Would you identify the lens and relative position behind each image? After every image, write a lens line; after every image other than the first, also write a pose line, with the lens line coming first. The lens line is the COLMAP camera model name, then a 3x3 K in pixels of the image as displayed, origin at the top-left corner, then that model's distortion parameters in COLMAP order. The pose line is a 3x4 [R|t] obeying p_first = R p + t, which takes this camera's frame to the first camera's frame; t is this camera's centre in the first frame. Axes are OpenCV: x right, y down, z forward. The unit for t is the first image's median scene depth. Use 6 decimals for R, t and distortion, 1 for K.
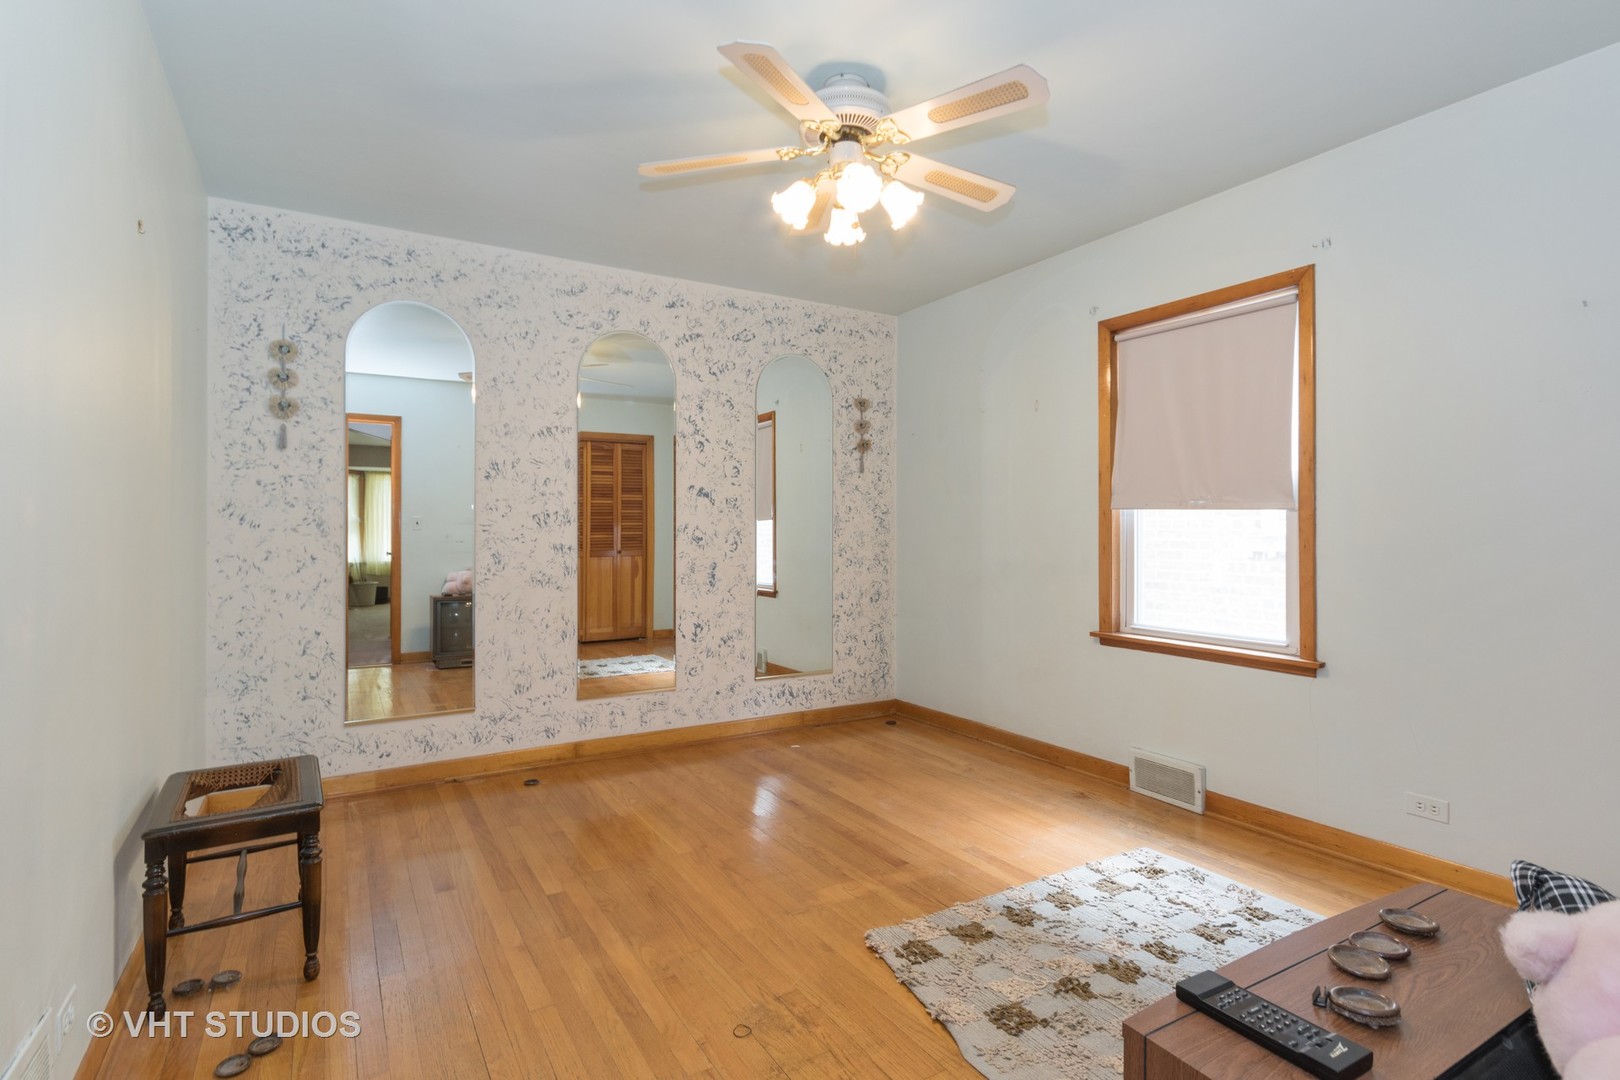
lens RADIAL K [[801.2, 0, 808.8], [0, 801.2, 532.8], [0, 0, 1]] dist [-0.001772, -0.000150]
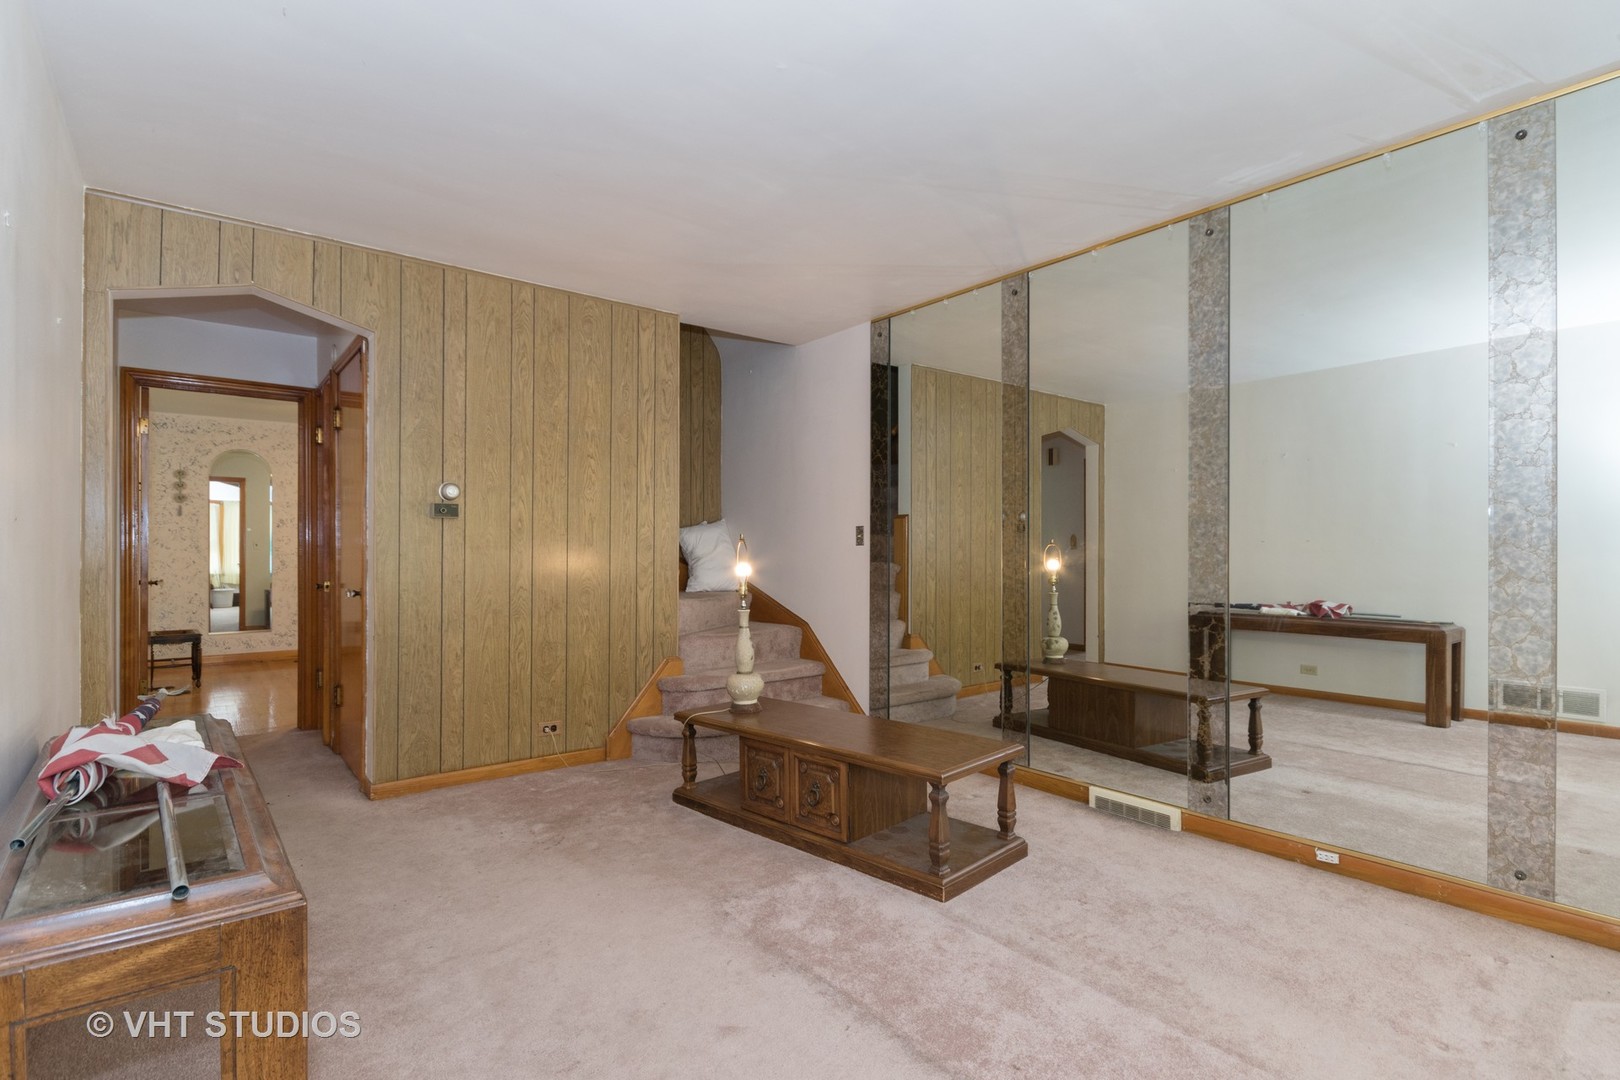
lens RADIAL K [[801.2, 0, 809.0], [0, 801.2, 549.6], [0, 0, 1]] dist [-0.001772, -0.000150]
pose [[0.992601, -0.000460, 0.121425, 0.886925], [0.000427, 1.000000, 0.000302, -0.004596], [-0.121425, -0.000248, 0.992601, -1.550153]]
